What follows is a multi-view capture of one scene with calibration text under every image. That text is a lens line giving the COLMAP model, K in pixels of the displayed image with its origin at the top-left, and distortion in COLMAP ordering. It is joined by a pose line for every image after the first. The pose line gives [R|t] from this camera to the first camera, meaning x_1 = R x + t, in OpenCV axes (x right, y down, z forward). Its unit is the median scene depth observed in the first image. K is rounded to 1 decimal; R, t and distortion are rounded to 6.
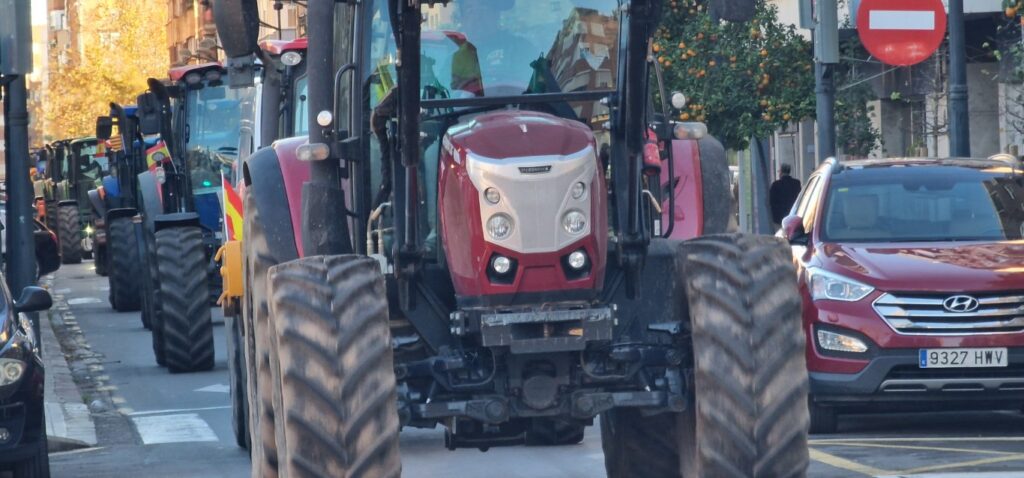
lens RADIAL K [[6807.2, 0, 473.8], [0, 6807.2, 153.3], [0, 0, 1]] dist [2.239311, 0.000000]
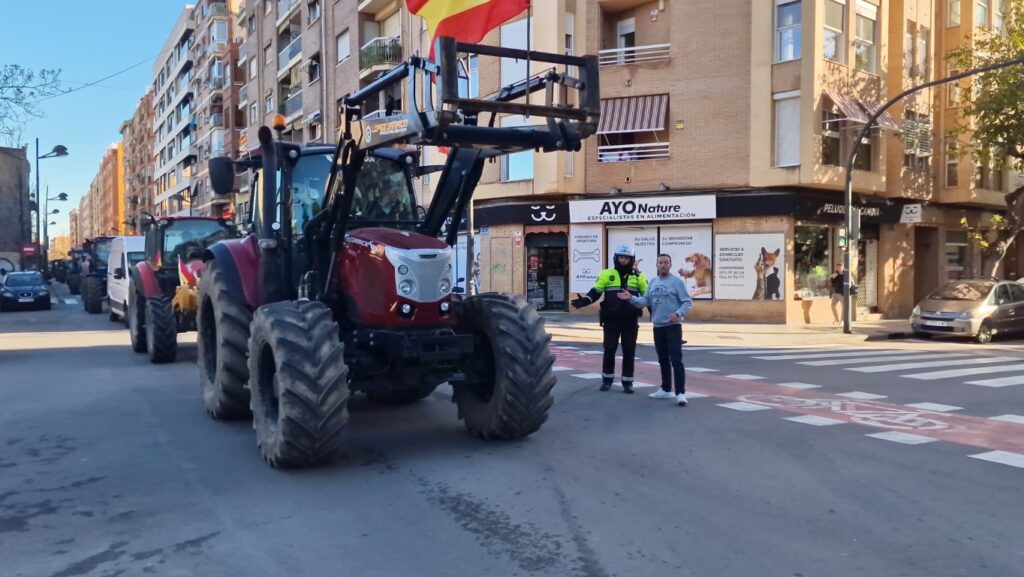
lens RADIAL K [[856.7, 0, 501.6], [0, 856.7, 291.1], [0, 0, 1]] dist [0.090594, -0.095212]
pose [[0.914804, 0.014809, 0.403627, -0.055674], [-0.025111, 0.999480, 0.020243, 0.005807], [-0.403117, -0.028654, 0.914700, 0.683698]]
